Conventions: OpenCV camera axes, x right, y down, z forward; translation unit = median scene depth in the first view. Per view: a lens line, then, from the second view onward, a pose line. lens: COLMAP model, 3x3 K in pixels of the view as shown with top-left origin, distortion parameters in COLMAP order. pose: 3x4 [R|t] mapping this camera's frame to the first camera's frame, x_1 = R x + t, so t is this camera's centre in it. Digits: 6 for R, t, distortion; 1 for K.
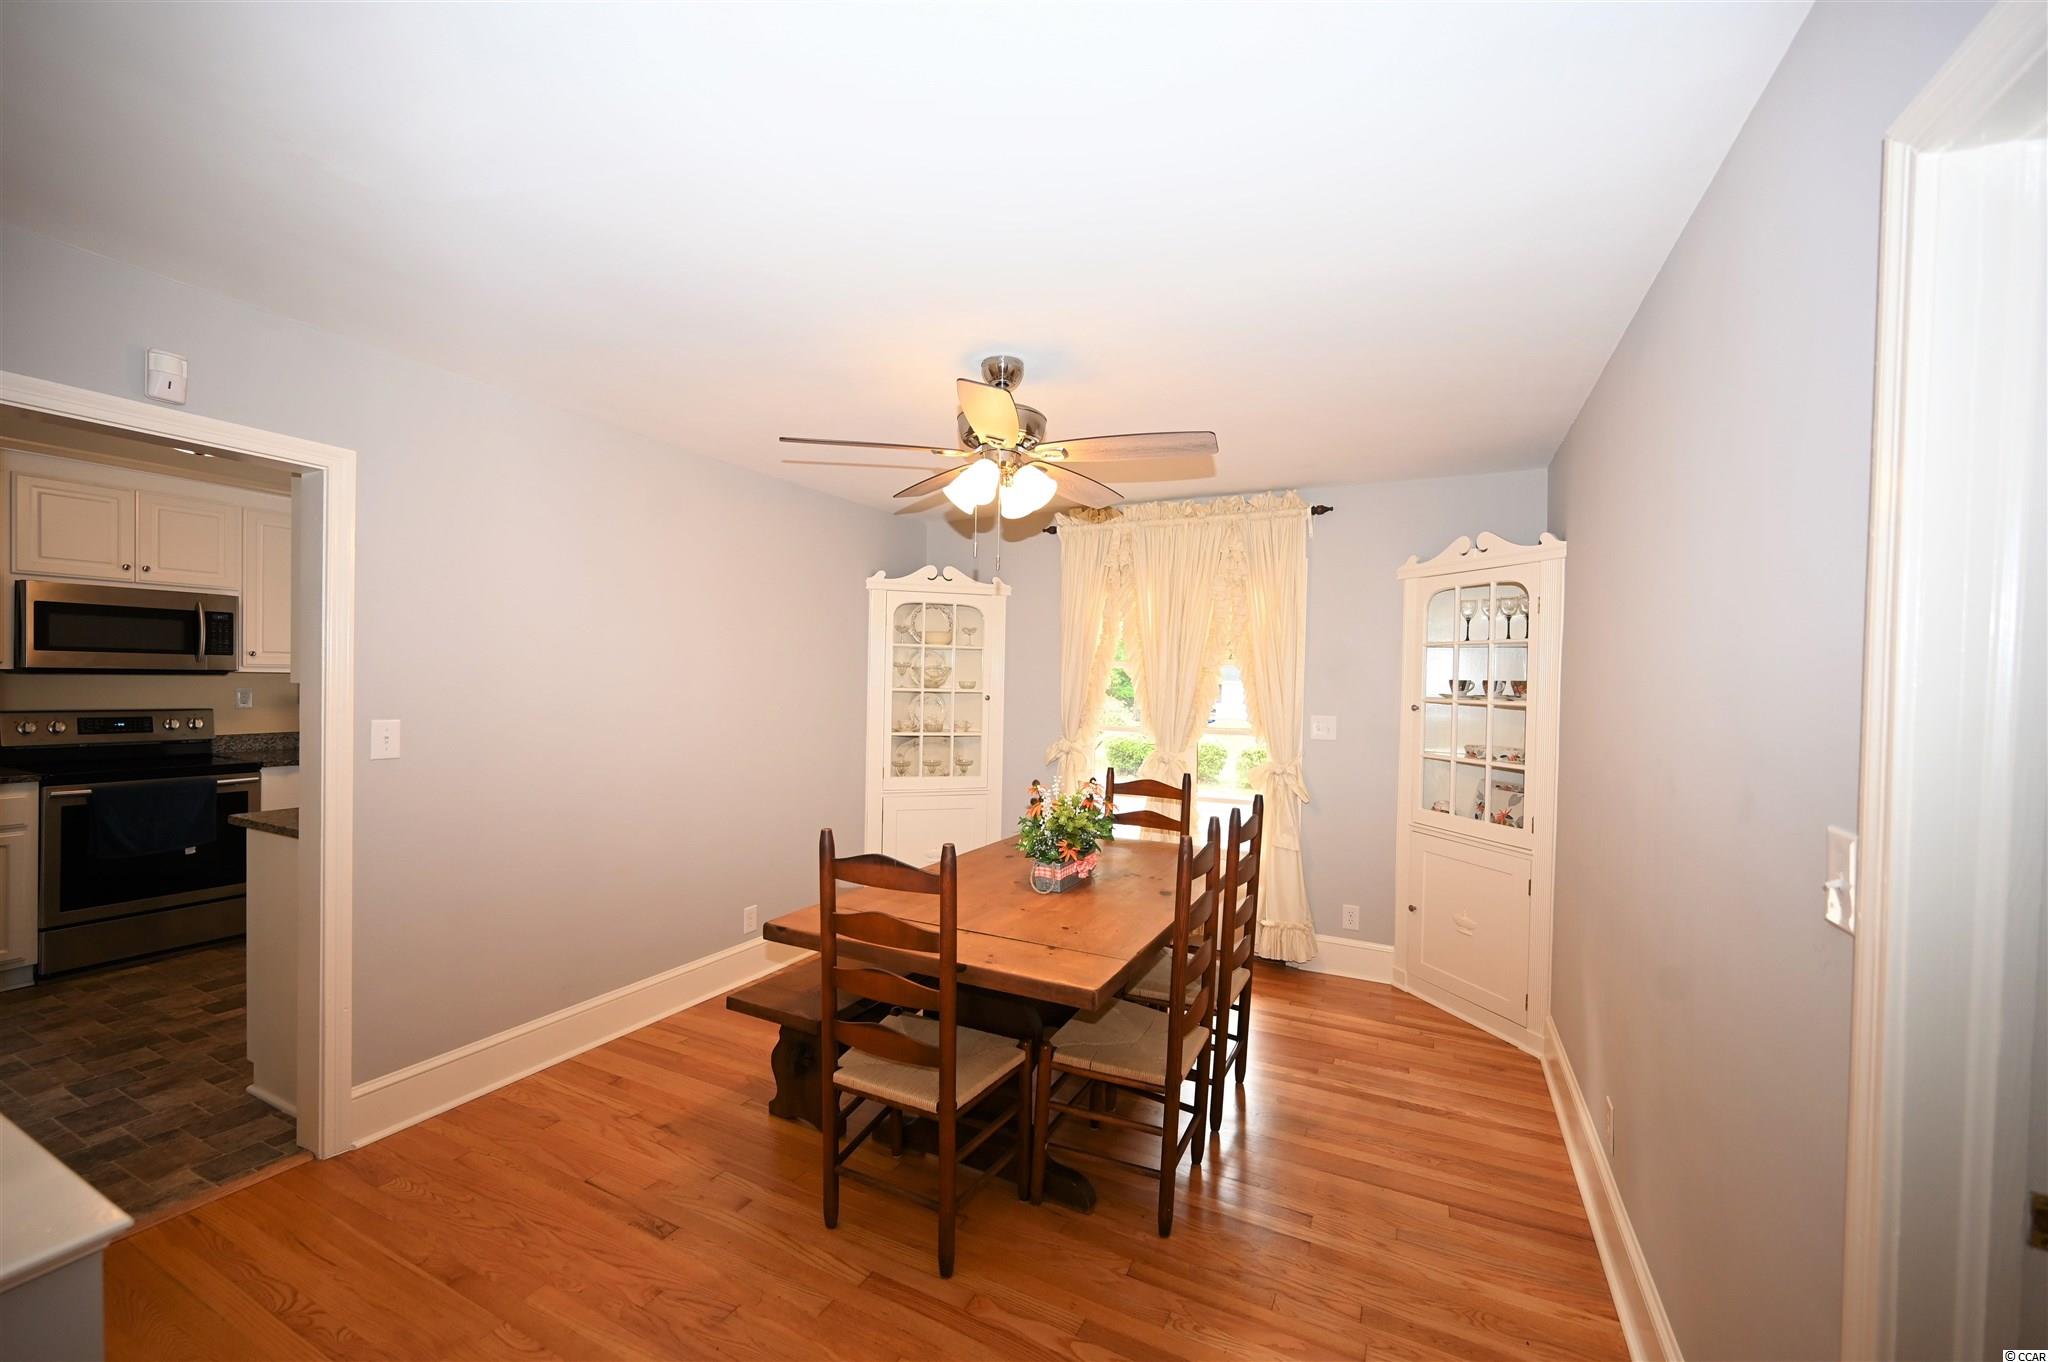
lens RADIAL K [[807.5, 0, 1024.9], [0, 807.5, 689.9], [0, 0, 1]] dist [0.001269, 0.000117]
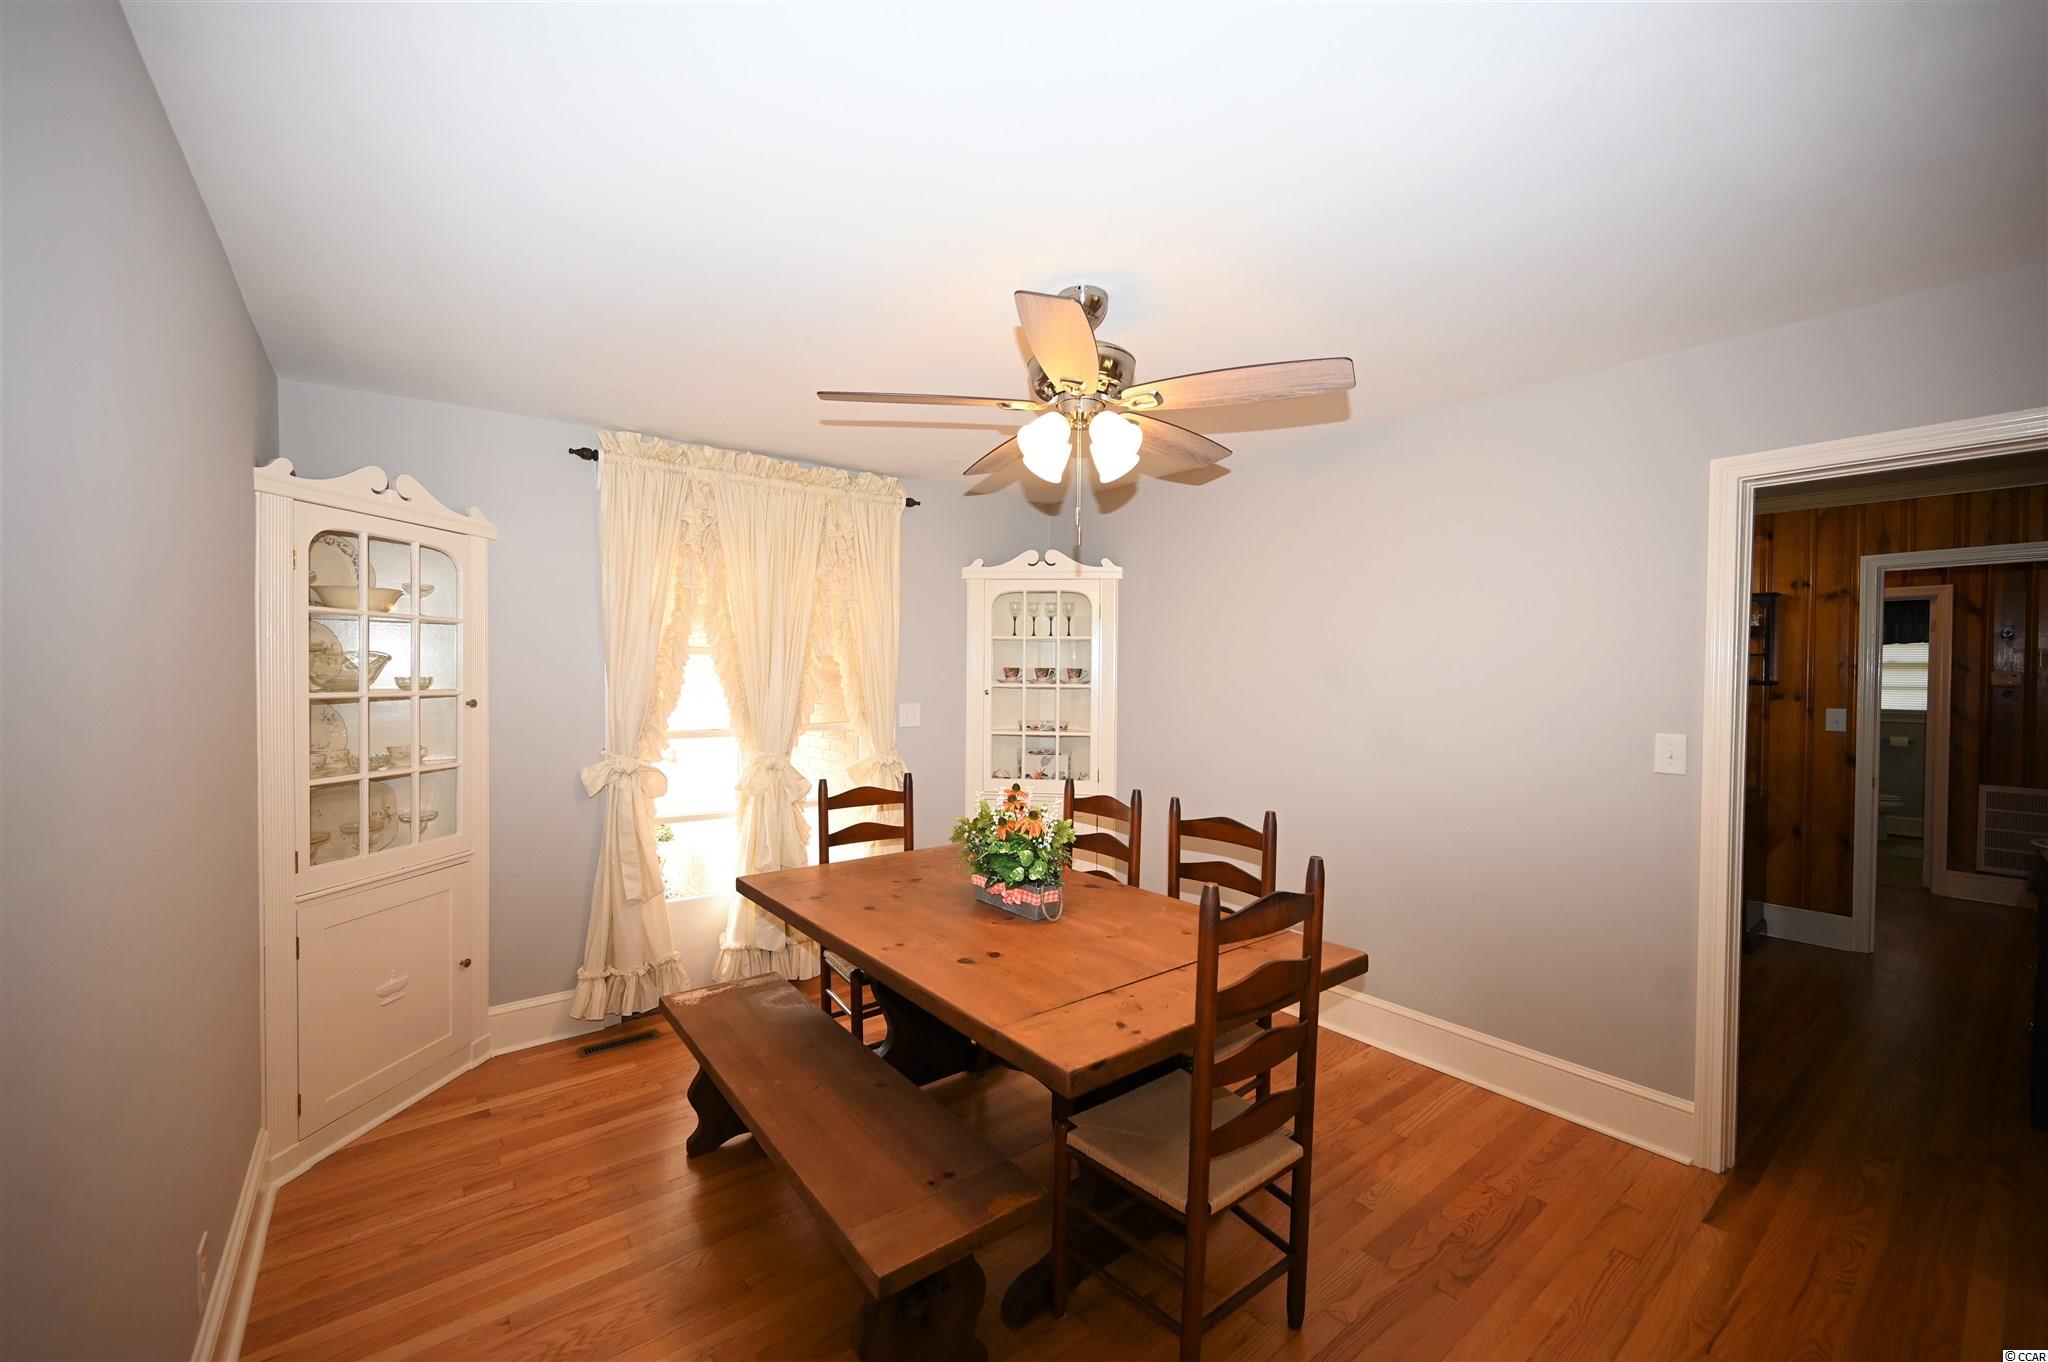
lens RADIAL K [[807.5, 0, 1024.9], [0, 807.5, 689.9], [0, 0, 1]] dist [0.001269, 0.000117]
pose [[0.428184, -0.035303, 0.903002, -0.561431], [0.014780, 0.999377, 0.032063, -0.018131], [-0.903571, -0.000382, 0.428439, 0.479459]]
